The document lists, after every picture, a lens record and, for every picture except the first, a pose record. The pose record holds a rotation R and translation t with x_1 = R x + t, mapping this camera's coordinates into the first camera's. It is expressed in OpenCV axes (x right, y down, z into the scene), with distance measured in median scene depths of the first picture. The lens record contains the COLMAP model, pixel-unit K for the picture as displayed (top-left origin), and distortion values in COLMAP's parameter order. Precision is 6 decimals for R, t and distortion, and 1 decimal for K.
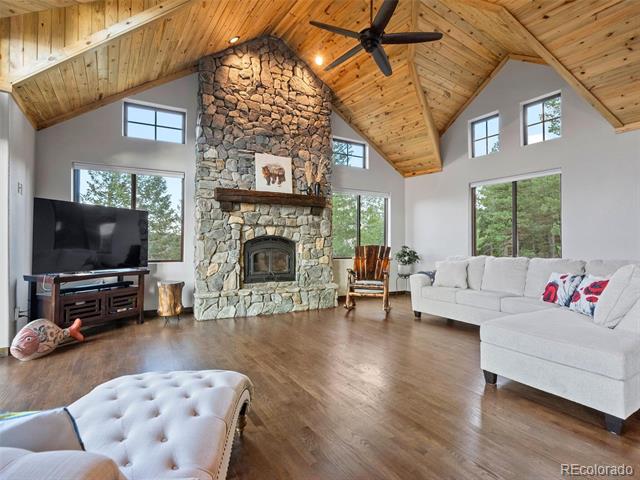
lens RADIAL K [[315.3, 0, 317.9], [0, 315.3, 237.8], [0, 0, 1]] dist [0.000079, -0.001620]
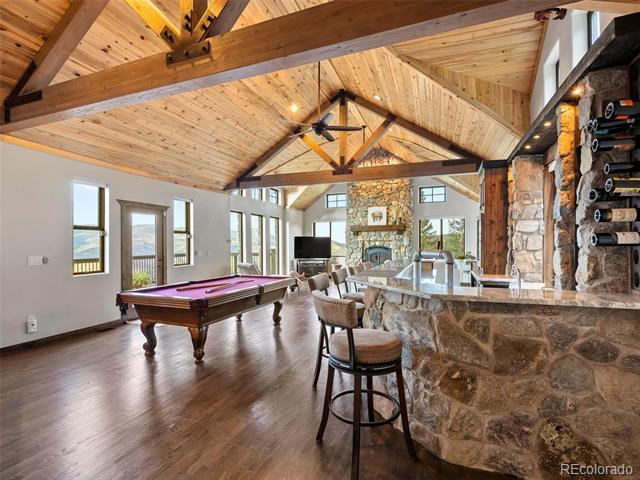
lens RADIAL K [[315.3, 0, 318.6], [0, 315.3, 241.1], [0, 0, 1]] dist [0.000079, -0.001620]
pose [[0.583910, -0.010999, -0.811744, 1.335831], [0.018935, 0.999821, 0.000073, -0.045667], [0.811598, -0.015413, 0.584013, -0.533159]]
